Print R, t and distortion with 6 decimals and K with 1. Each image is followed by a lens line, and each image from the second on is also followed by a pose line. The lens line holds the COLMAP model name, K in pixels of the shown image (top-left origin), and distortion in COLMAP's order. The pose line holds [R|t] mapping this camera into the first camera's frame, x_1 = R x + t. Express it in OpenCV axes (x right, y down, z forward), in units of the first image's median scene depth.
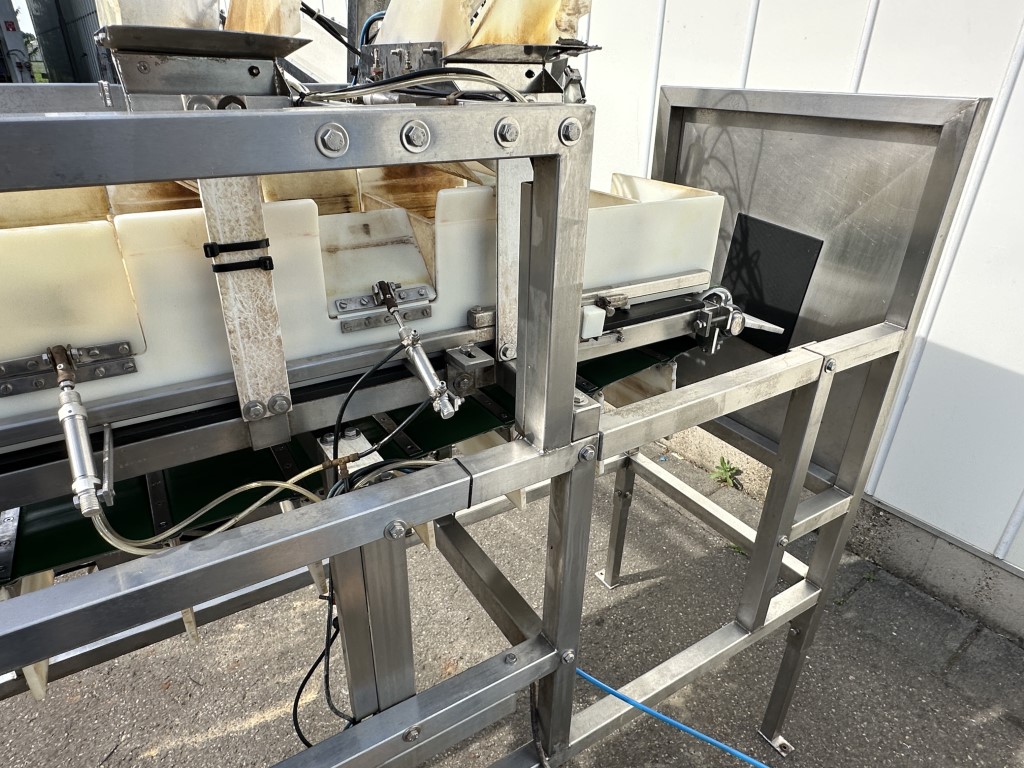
lens RADIAL K [[634.4, 0, 511.7], [0, 634.4, 398.5], [0, 0, 1]] dist [-0.005418, -0.001141]
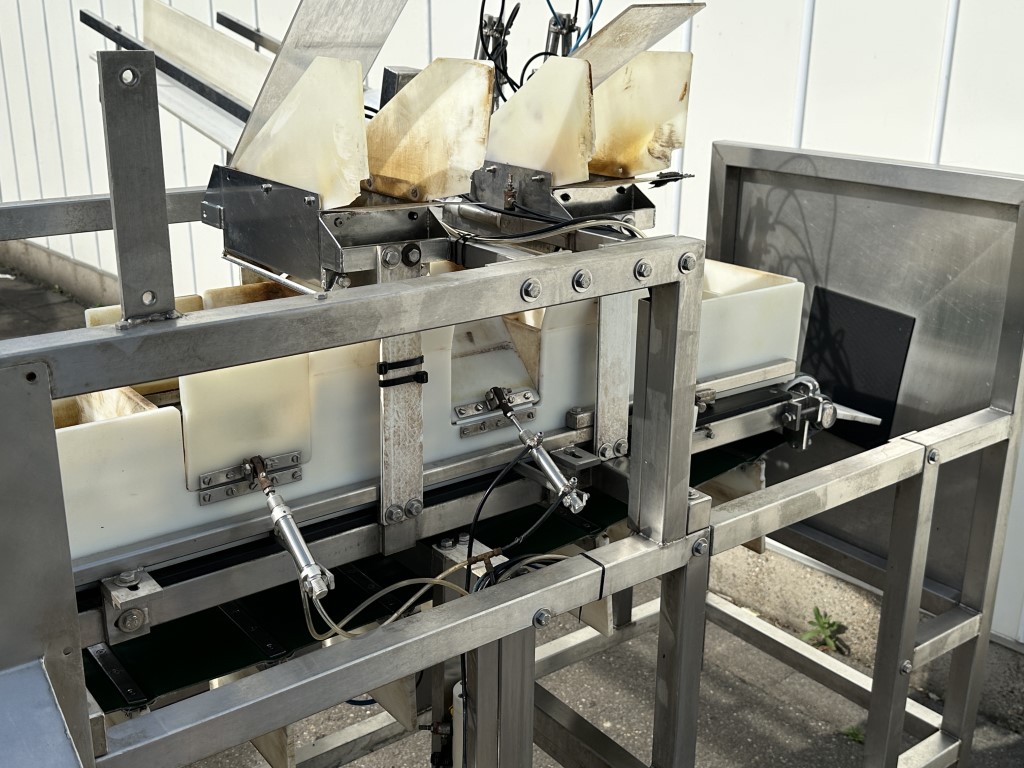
lens RADIAL K [[1133.3, 0, 512.0], [0, 1133.3, 384.0], [0, 0, 1]] dist [0.228554, -0.589669]
pose [[0.995252, -0.035945, 0.090455, -0.251730], [0.049684, 0.986735, -0.154546, 0.072339], [-0.083700, 0.158307, 0.983836, -0.610062]]
